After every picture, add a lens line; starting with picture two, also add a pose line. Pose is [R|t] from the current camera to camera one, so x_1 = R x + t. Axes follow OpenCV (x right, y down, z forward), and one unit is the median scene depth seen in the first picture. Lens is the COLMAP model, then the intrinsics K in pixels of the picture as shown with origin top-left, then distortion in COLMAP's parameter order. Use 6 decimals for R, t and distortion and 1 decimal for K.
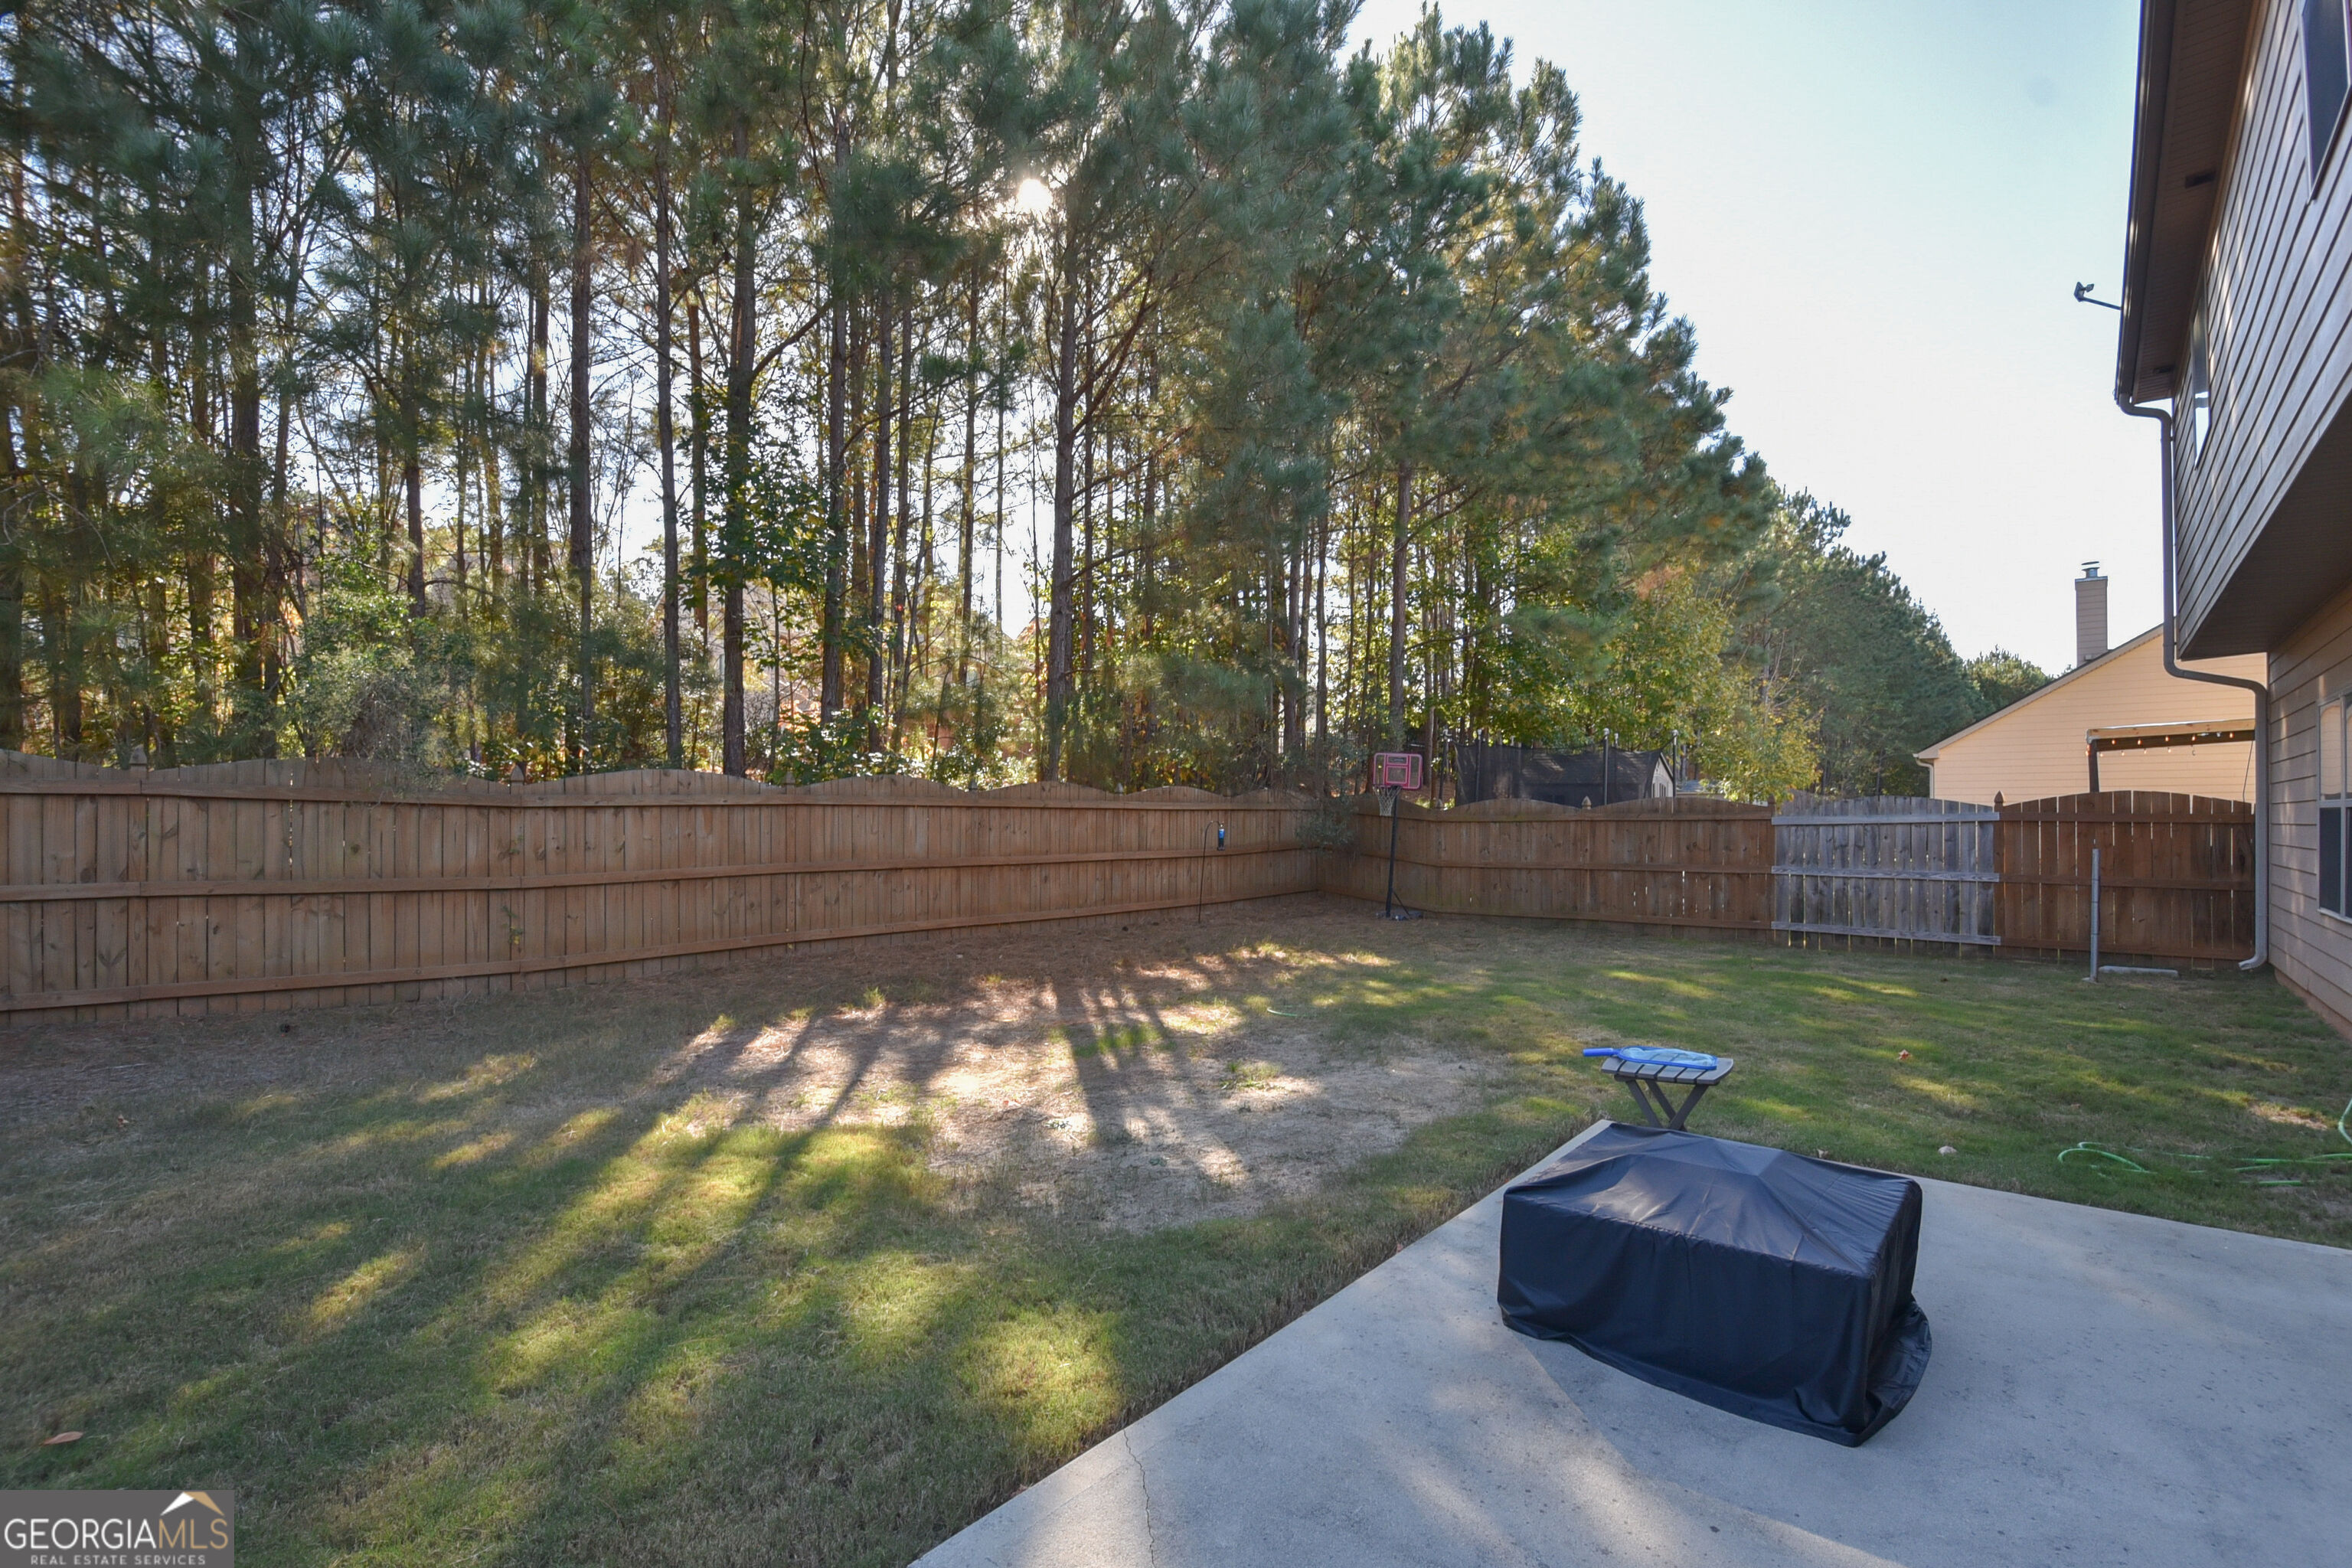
lens RADIAL K [[1041.2, 0, 1179.0], [0, 1041.2, 816.1], [0, 0, 1]] dist [-0.000508, -0.008853]
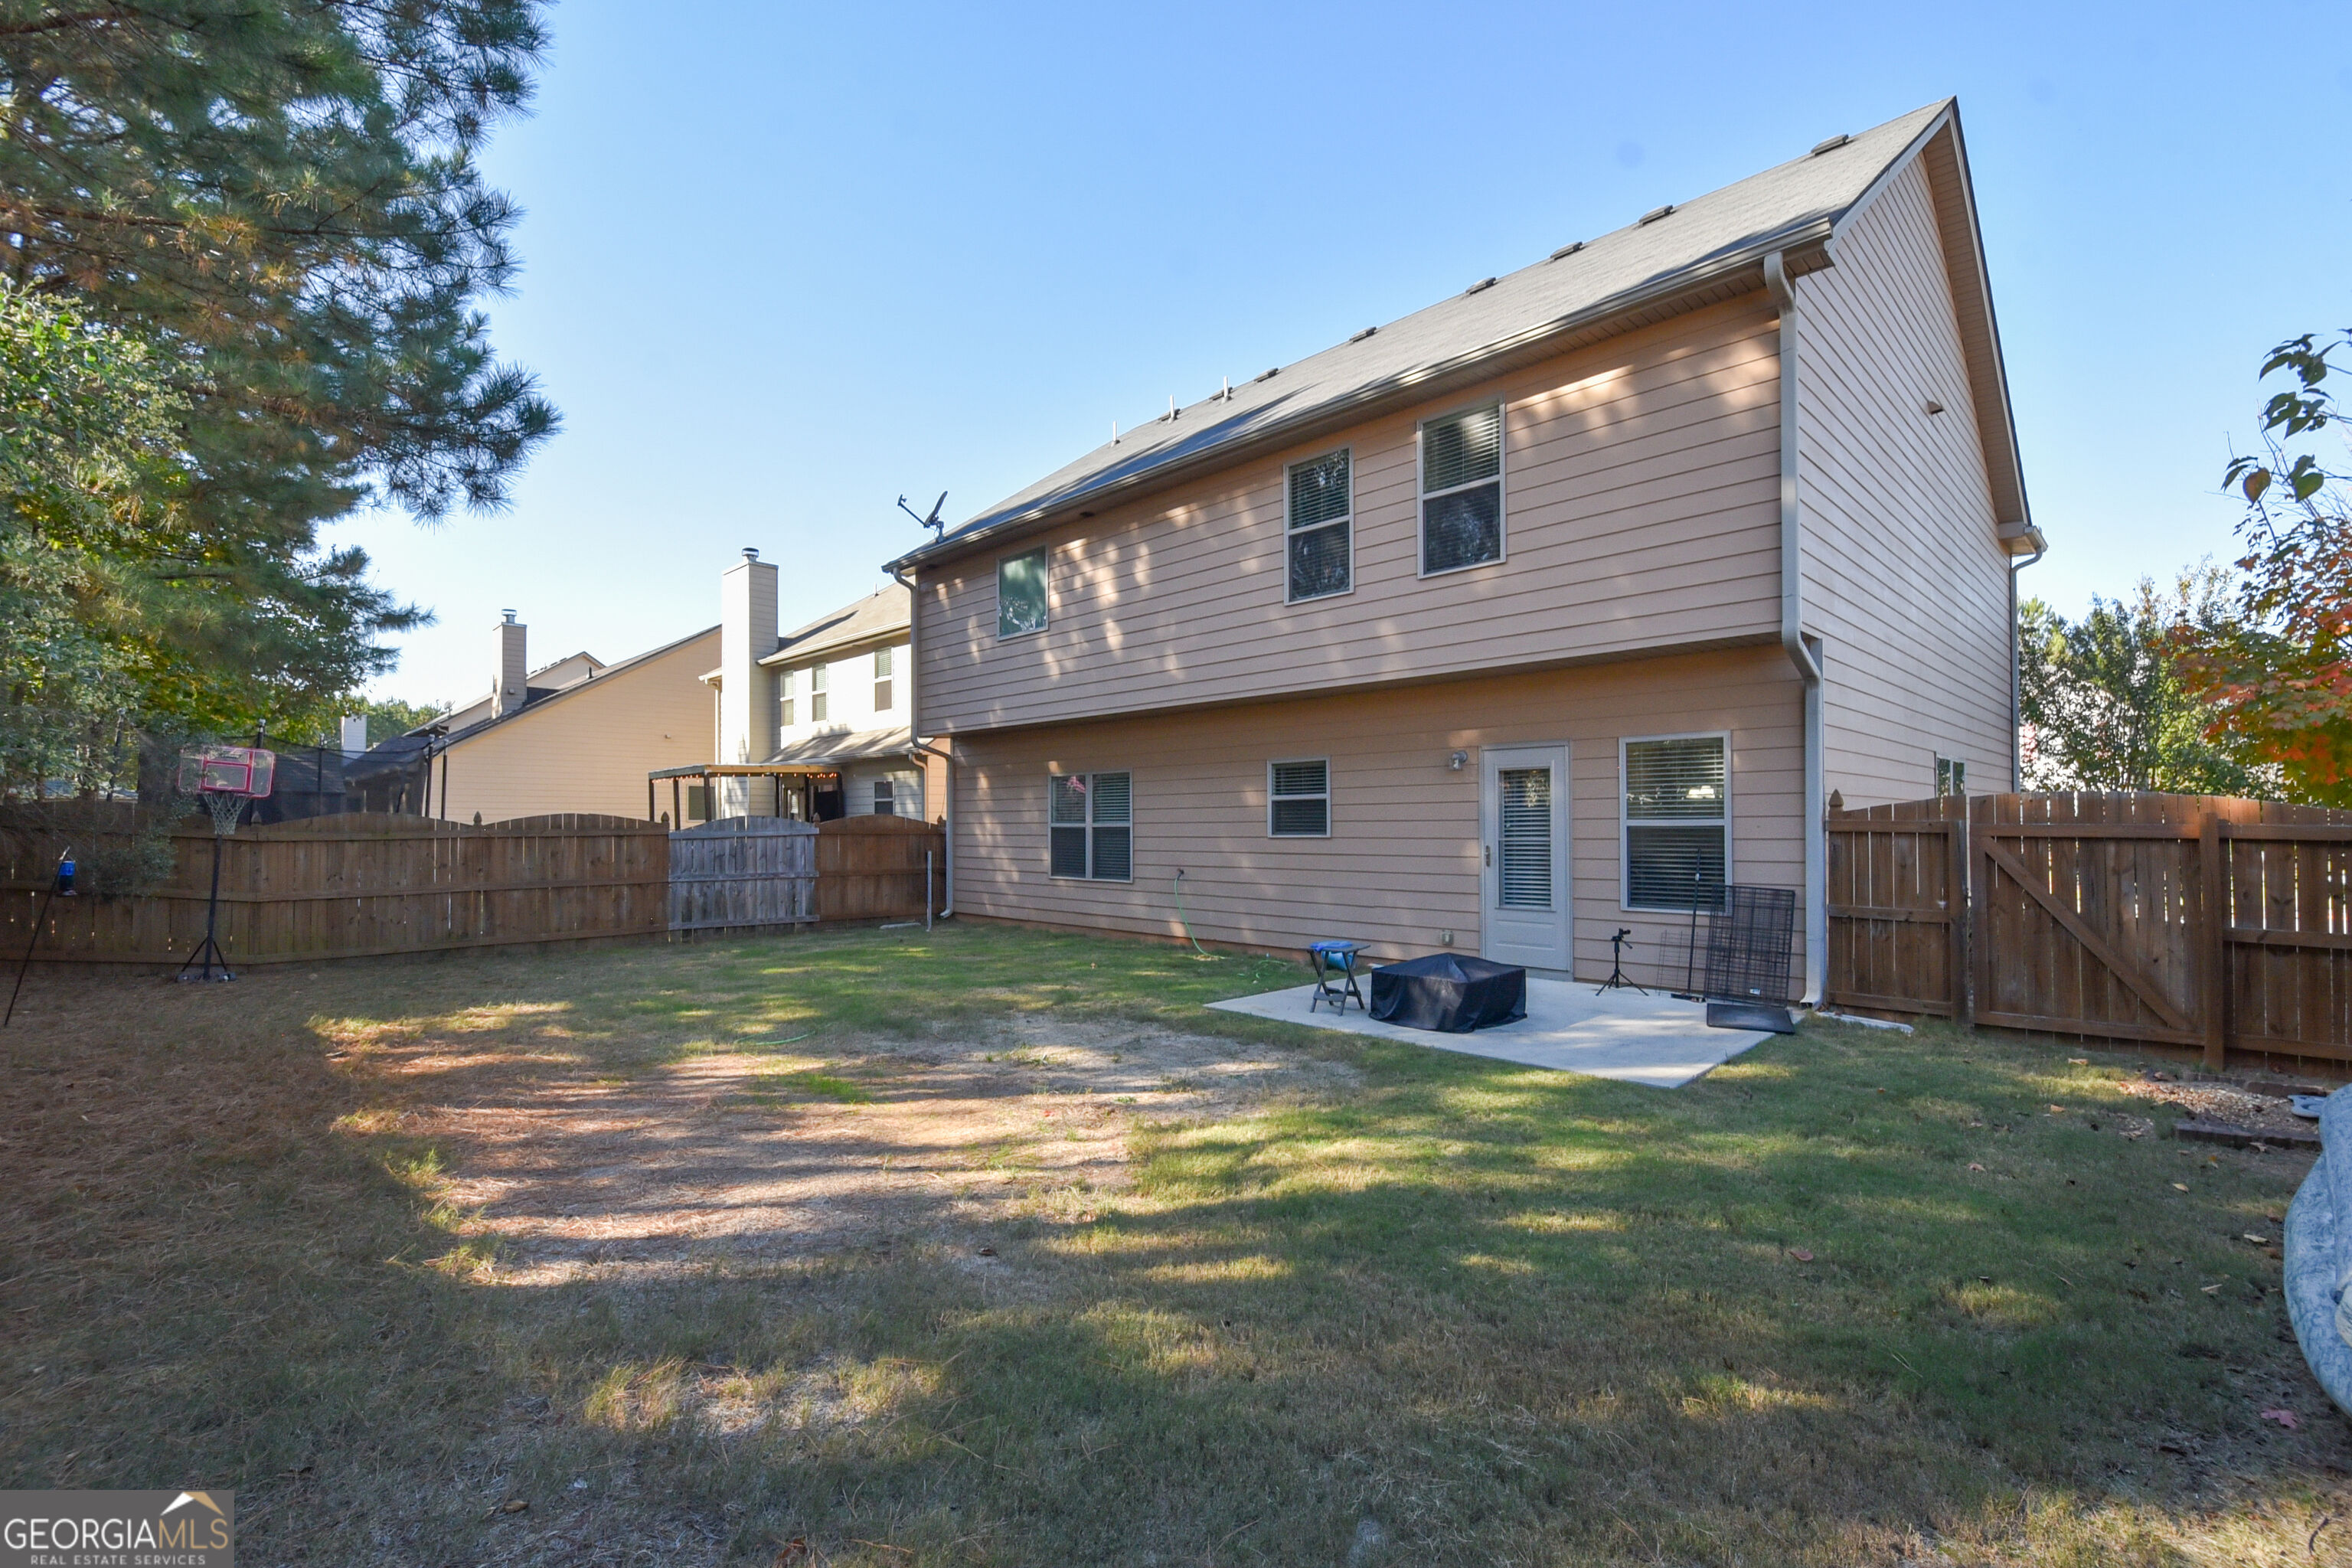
lens RADIAL K [[1041.2, 0, 1179.0], [0, 1041.2, 816.1], [0, 0, 1]] dist [-0.000508, -0.008853]
pose [[0.072769, 0.004603, 0.997338, -1.133912], [0.002356, 0.999986, -0.004787, -0.021470], [-0.997346, 0.002698, 0.072757, 0.738993]]
